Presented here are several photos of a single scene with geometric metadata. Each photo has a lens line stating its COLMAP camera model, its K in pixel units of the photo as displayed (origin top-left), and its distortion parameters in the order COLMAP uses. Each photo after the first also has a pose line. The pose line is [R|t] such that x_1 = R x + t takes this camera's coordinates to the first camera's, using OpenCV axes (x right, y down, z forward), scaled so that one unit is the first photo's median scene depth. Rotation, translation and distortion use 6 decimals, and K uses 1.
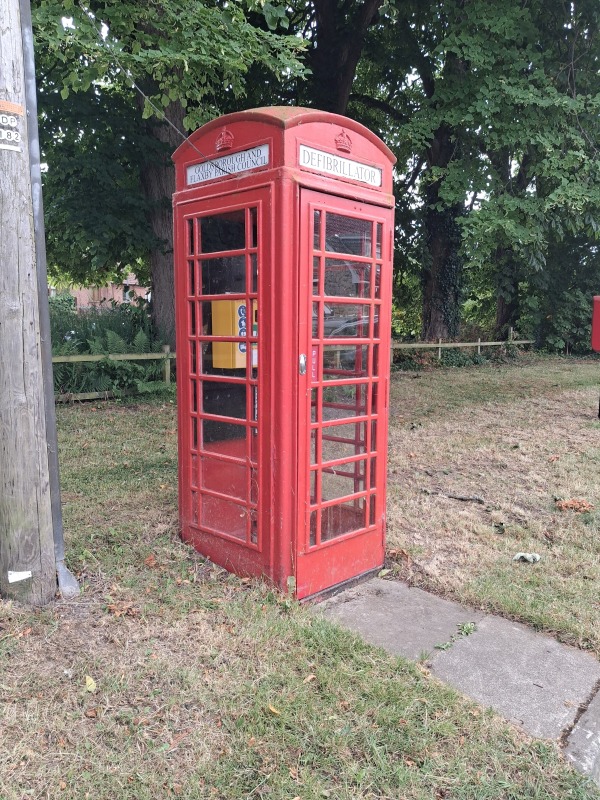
lens RADIAL K [[629.5, 0, 282.7], [0, 629.5, 405.9], [0, 0, 1]] dist [0.006136, -0.001144]
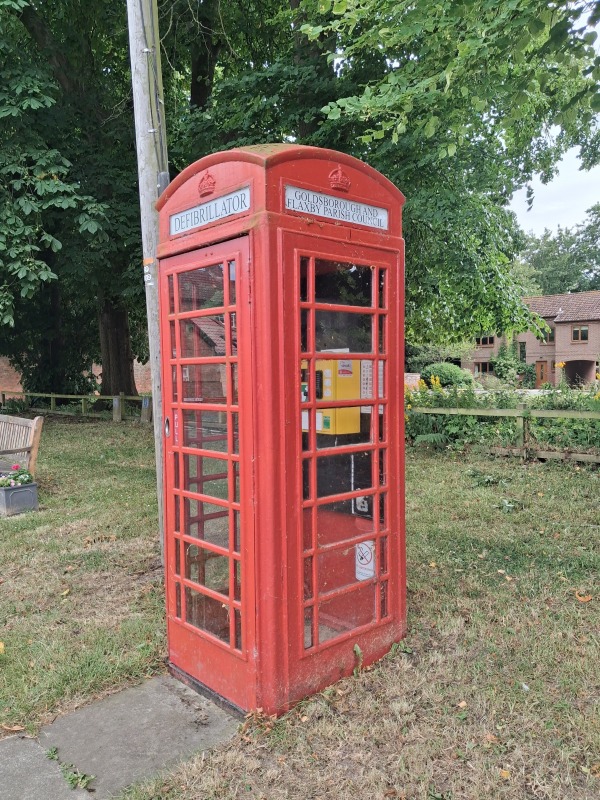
lens RADIAL K [[629.5, 0, 282.7], [0, 629.5, 405.9], [0, 0, 1]] dist [0.006136, -0.001144]
pose [[-0.071039, 0.040578, -0.996648, 0.918086], [-0.104148, 0.993409, 0.047869, -0.149715], [0.992021, 0.107200, -0.066345, 1.109513]]
